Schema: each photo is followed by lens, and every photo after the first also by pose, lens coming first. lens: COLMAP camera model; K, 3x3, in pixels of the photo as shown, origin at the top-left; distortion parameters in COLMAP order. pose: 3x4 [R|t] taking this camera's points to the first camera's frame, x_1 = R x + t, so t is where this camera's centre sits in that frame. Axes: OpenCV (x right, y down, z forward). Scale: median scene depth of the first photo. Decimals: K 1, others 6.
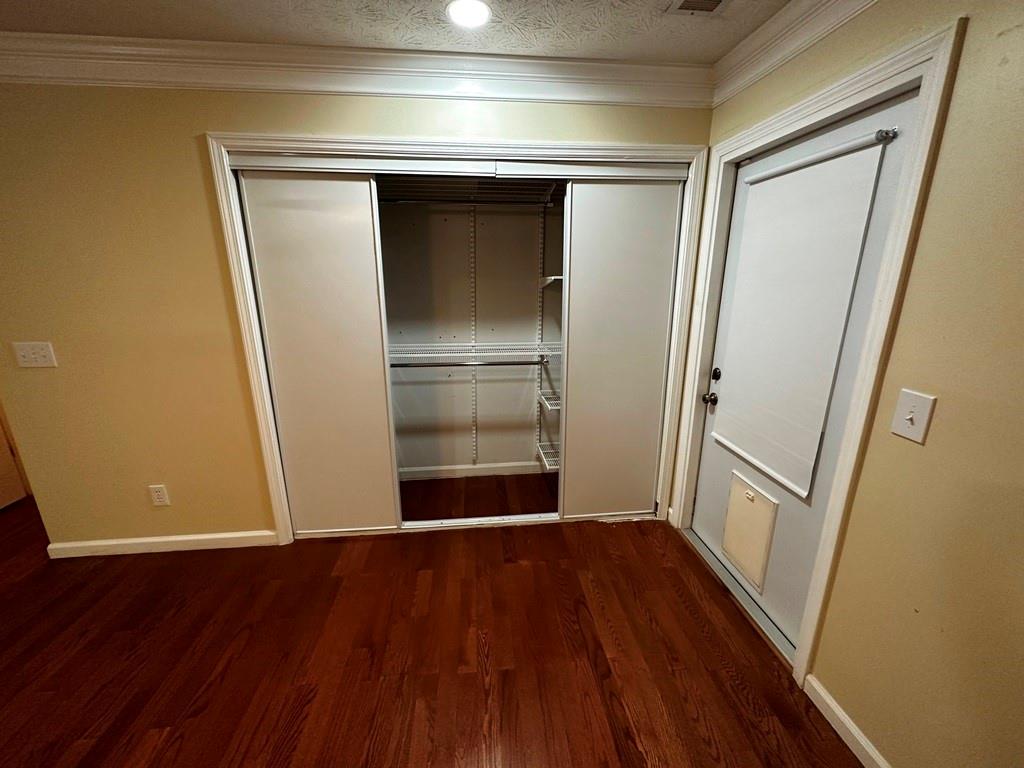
lens RADIAL K [[411.0, 0, 511.6], [0, 411.0, 381.7], [0, 0, 1]] dist [-0.003169, -0.000232]
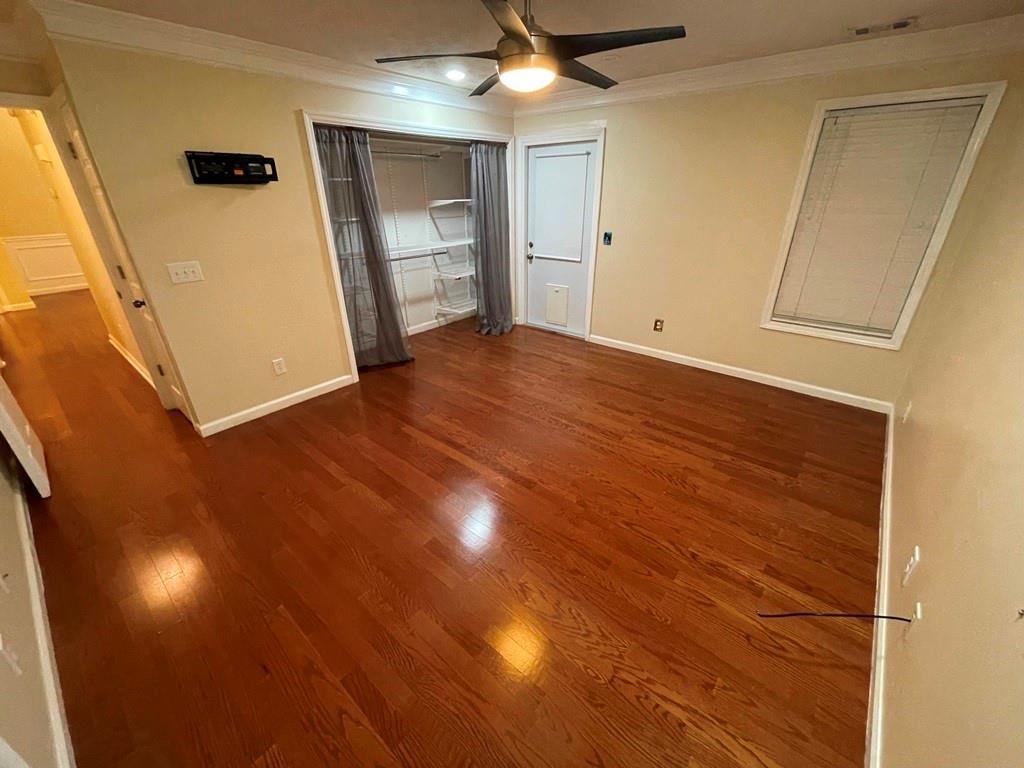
lens RADIAL K [[415.7, 0, 512.5], [0, 415.7, 385.8], [0, 0, 1]] dist [-0.003001, 0.000895]
pose [[0.713162, -0.303111, 0.632079, -1.256117], [0.188464, 0.951390, 0.243595, 0.143105], [-0.675190, -0.054599, 0.735620, -0.655572]]
